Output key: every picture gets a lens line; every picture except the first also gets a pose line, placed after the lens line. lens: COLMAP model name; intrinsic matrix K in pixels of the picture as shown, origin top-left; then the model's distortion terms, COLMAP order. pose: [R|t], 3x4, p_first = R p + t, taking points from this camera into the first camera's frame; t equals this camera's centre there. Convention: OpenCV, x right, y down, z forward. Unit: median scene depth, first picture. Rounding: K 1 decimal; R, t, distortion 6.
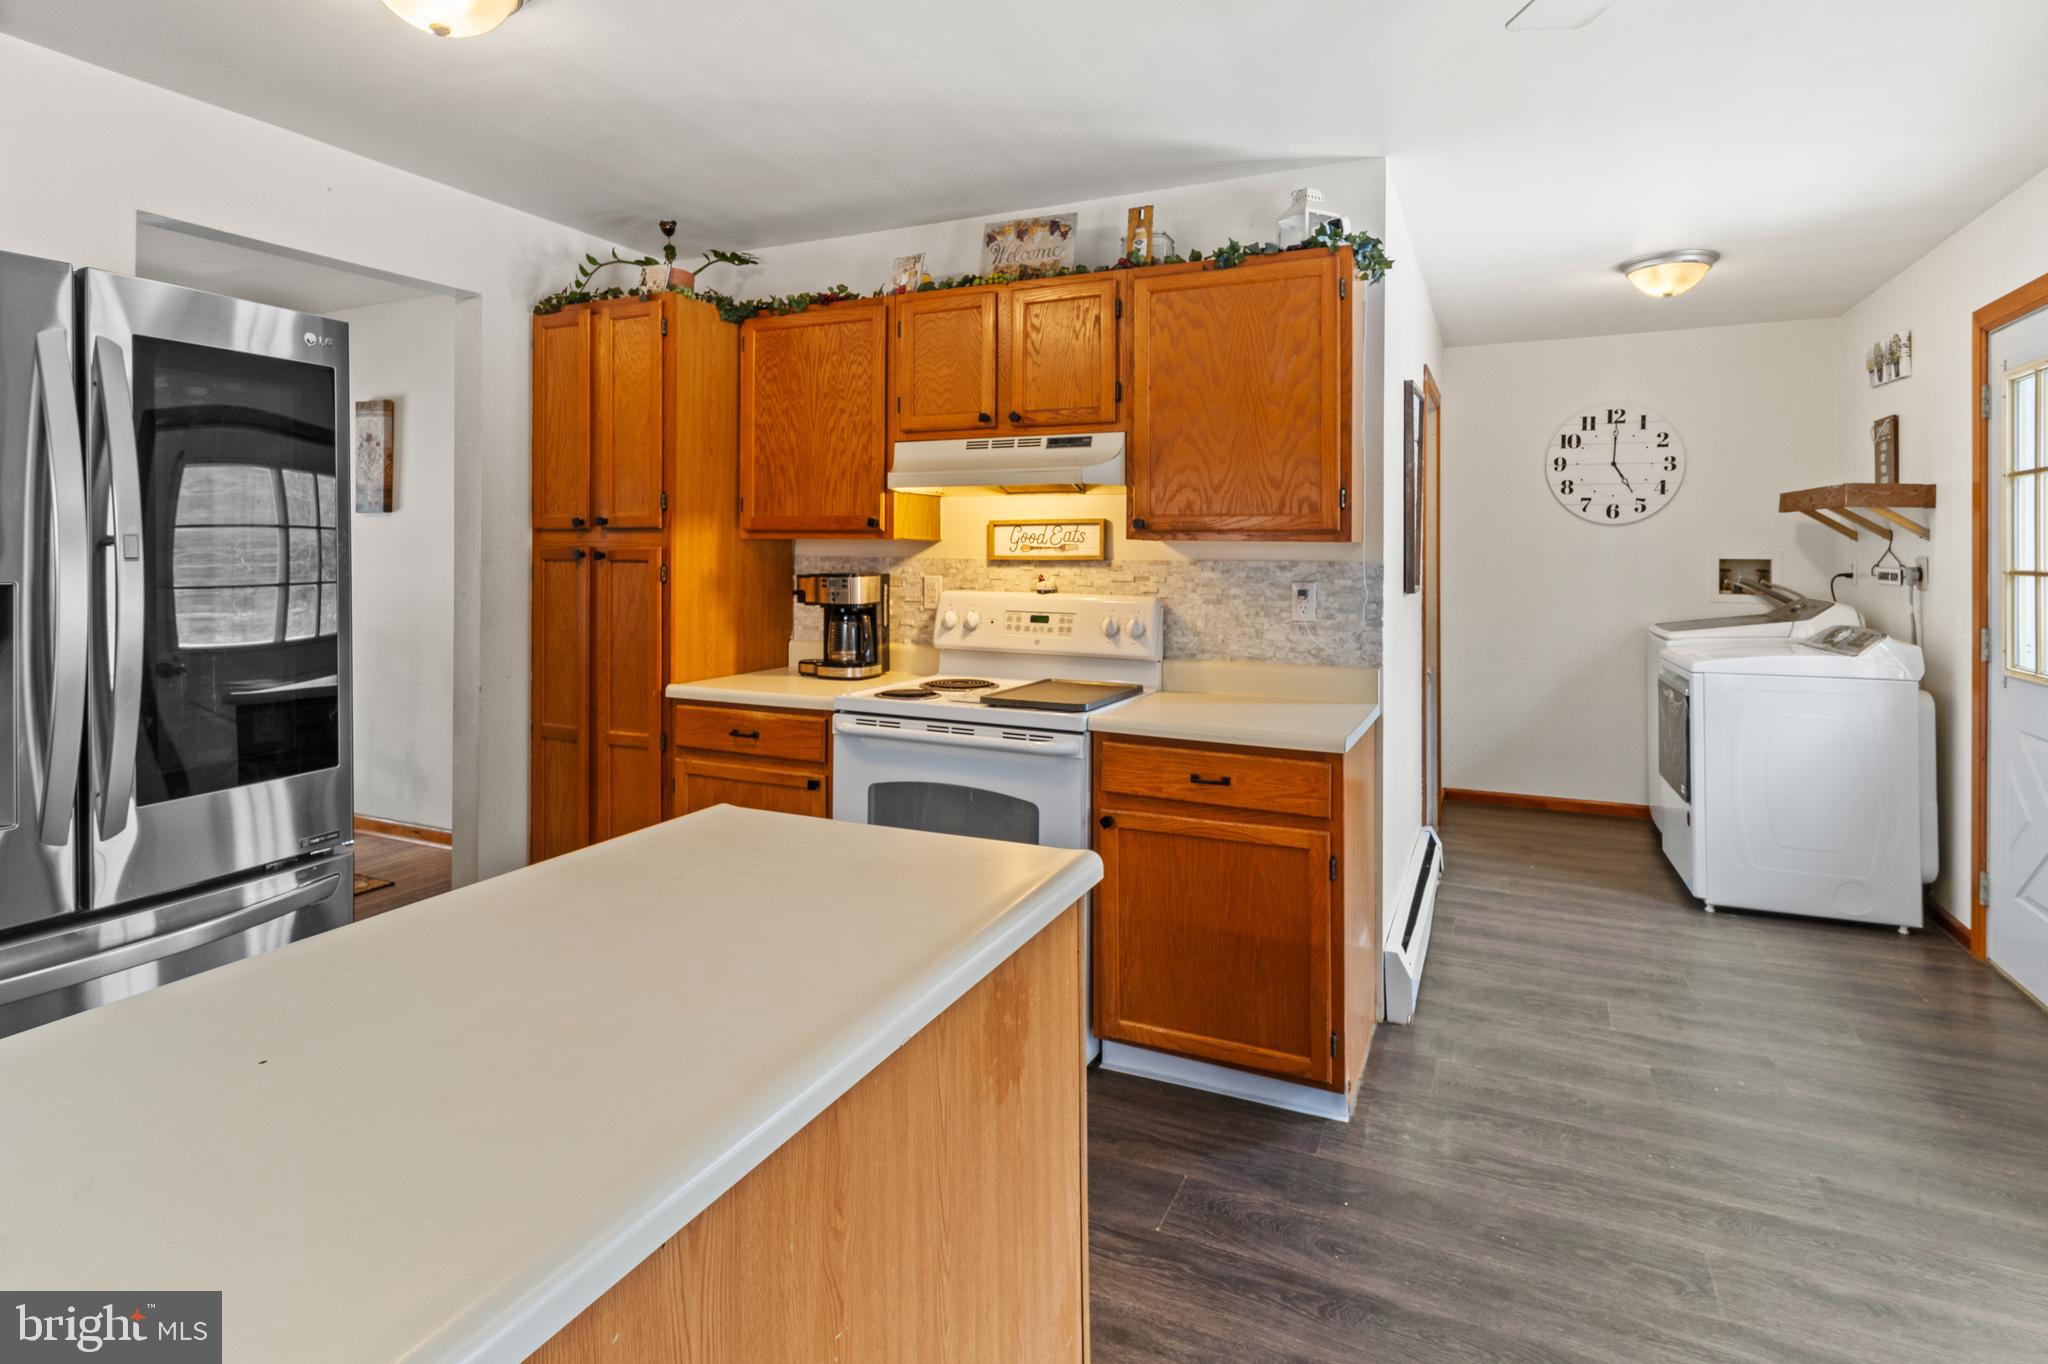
lens RADIAL K [[1039.9, 0, 1017.2], [0, 1039.9, 540.3], [0, 0, 1]] dist [0.002054, 0.000057]
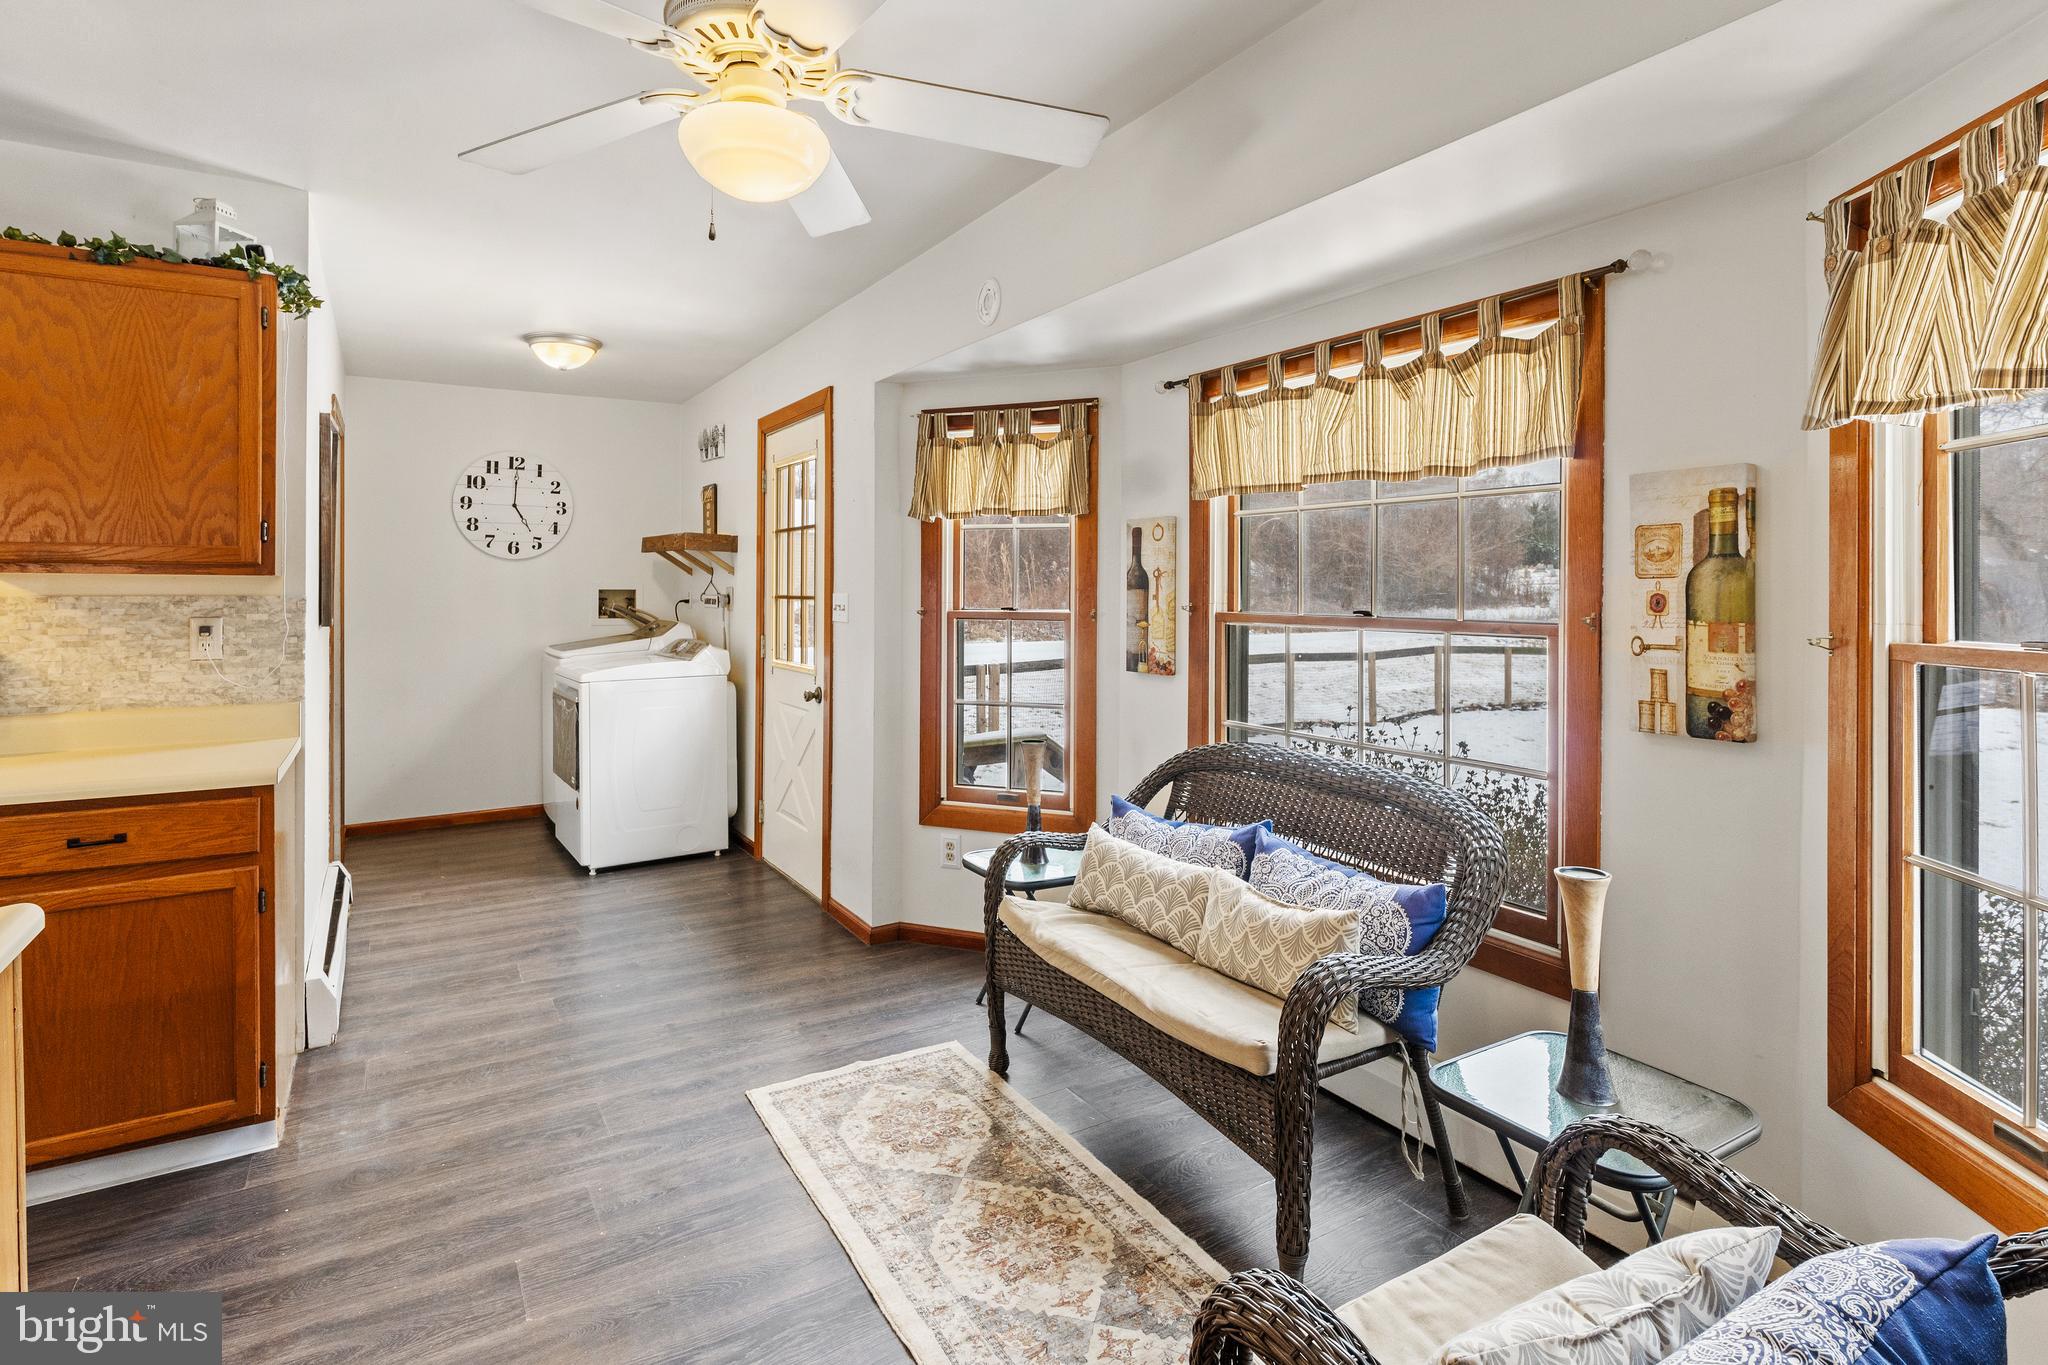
lens RADIAL K [[1031.0, 0, 1040.0], [0, 1031.0, 578.9], [0, 0, 1]] dist [0.001053, 0.000708]
pose [[0.536552, 0.000661, 0.843867, -0.104259], [-0.006211, 0.999976, 0.003166, -0.002364], [-0.843844, -0.006940, 0.536543, -0.128483]]
